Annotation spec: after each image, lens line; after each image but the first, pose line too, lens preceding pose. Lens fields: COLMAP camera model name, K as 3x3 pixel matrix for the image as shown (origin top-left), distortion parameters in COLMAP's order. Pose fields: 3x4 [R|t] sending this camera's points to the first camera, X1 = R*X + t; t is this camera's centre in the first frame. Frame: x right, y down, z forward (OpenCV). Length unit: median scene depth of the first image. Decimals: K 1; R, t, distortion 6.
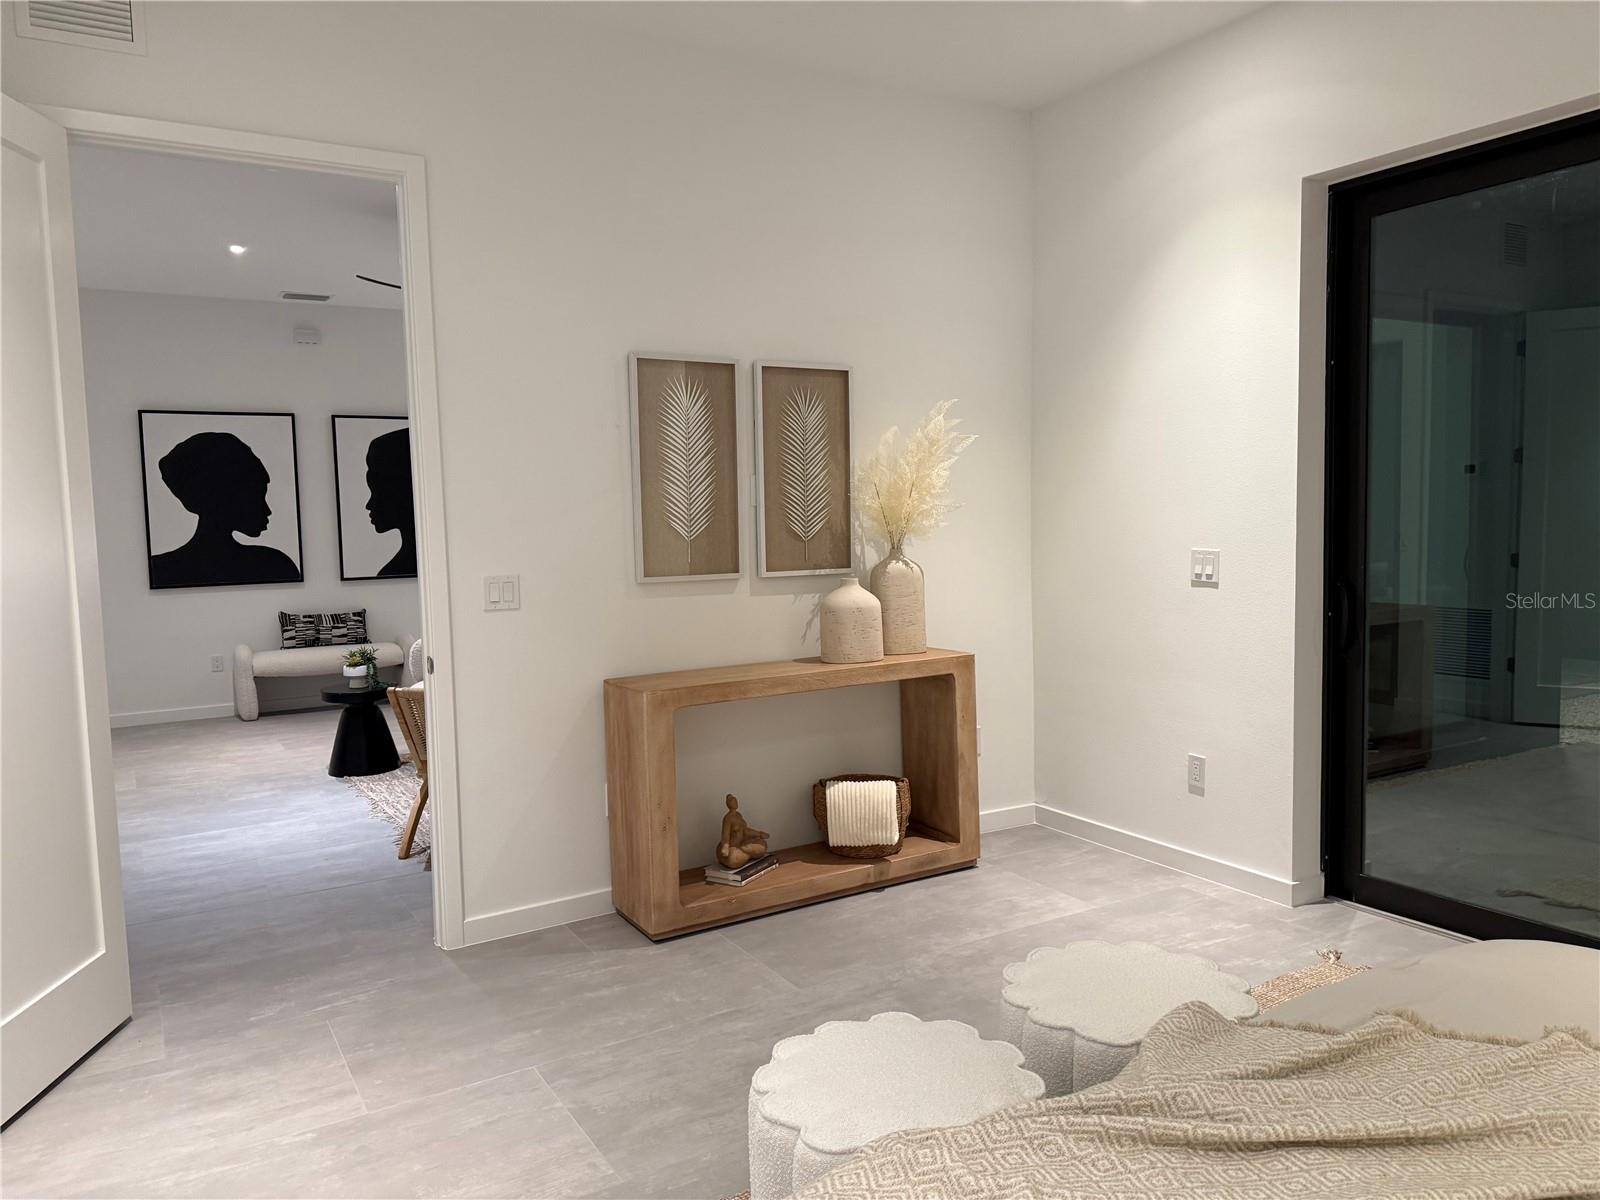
lens RADIAL K [[1121.6, 0, 797.9], [0, 1121.6, 598.6], [0, 0, 1]] dist [0.078234, -0.101852]
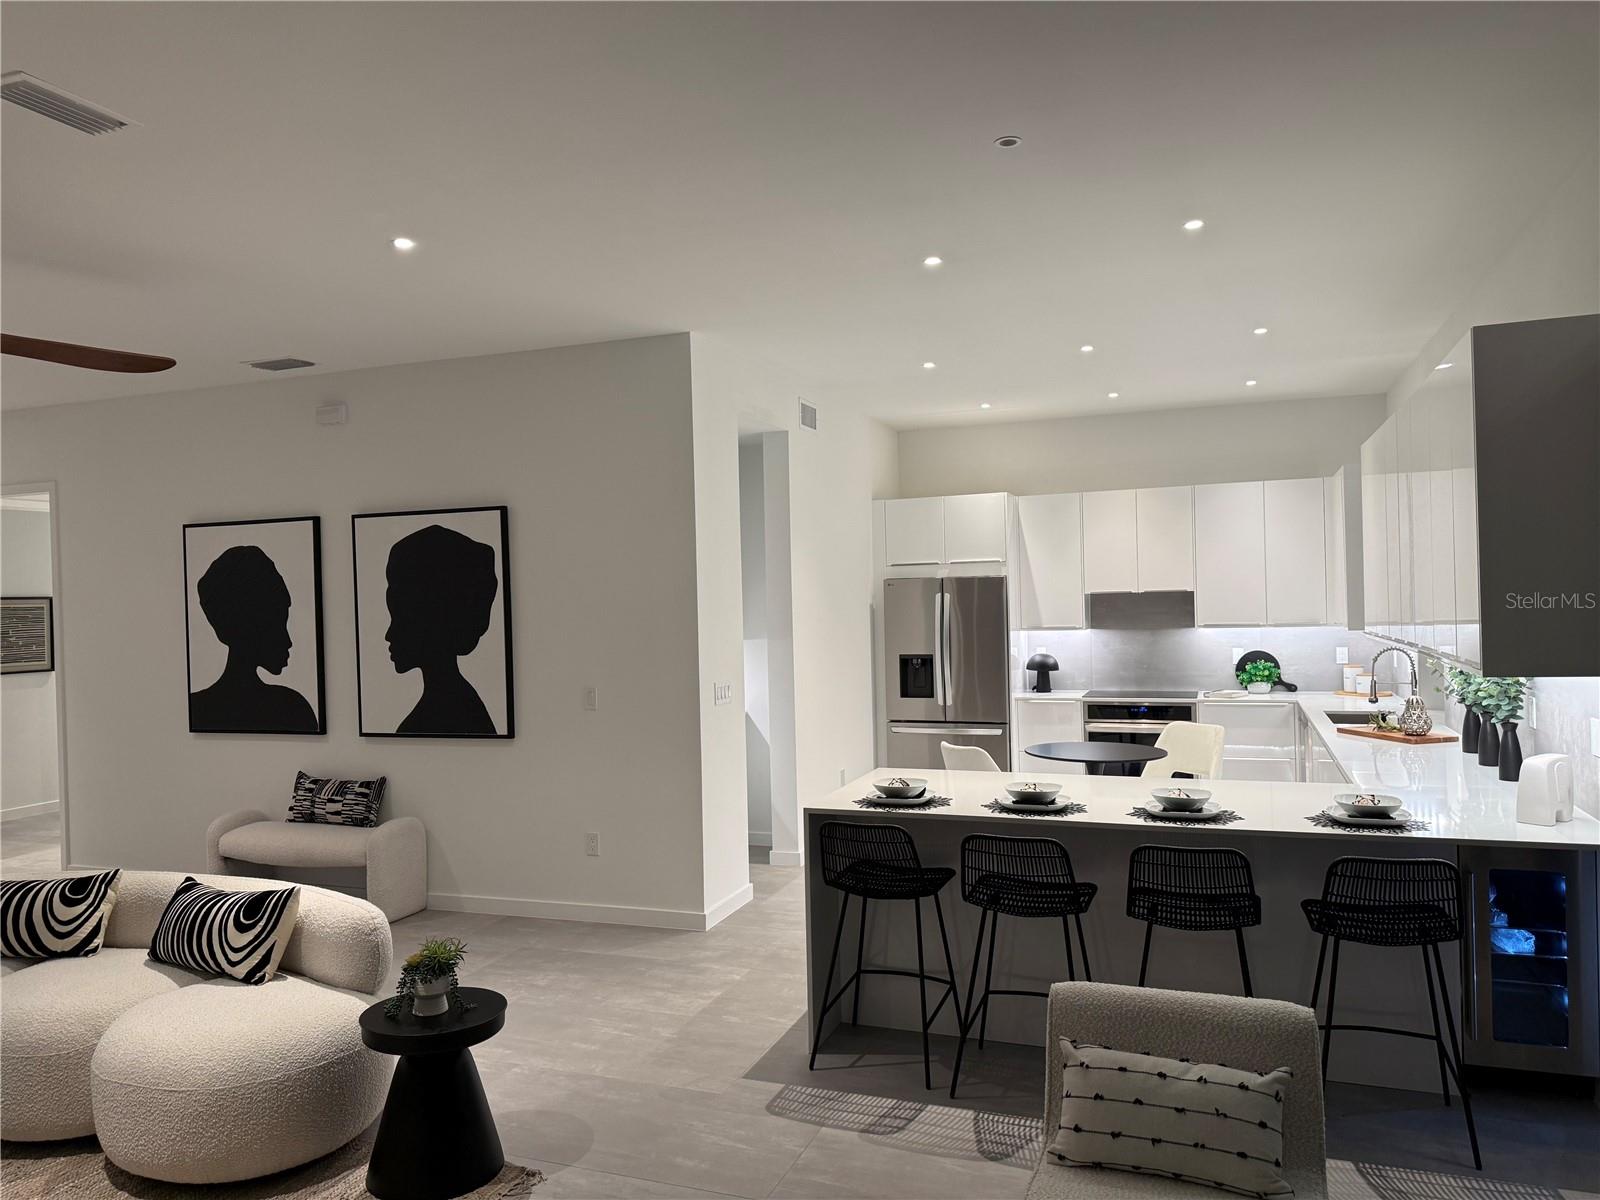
lens RADIAL K [[1121.6, 0, 773.6], [0, 1121.6, 603.5], [0, 0, 1]] dist [0.078234, -0.101852]
pose [[0.622283, 0.015238, -0.782644, 0.356092], [-0.046487, 0.998765, -0.017517, -0.105643], [0.781410, 0.047284, 0.622223, 0.771879]]
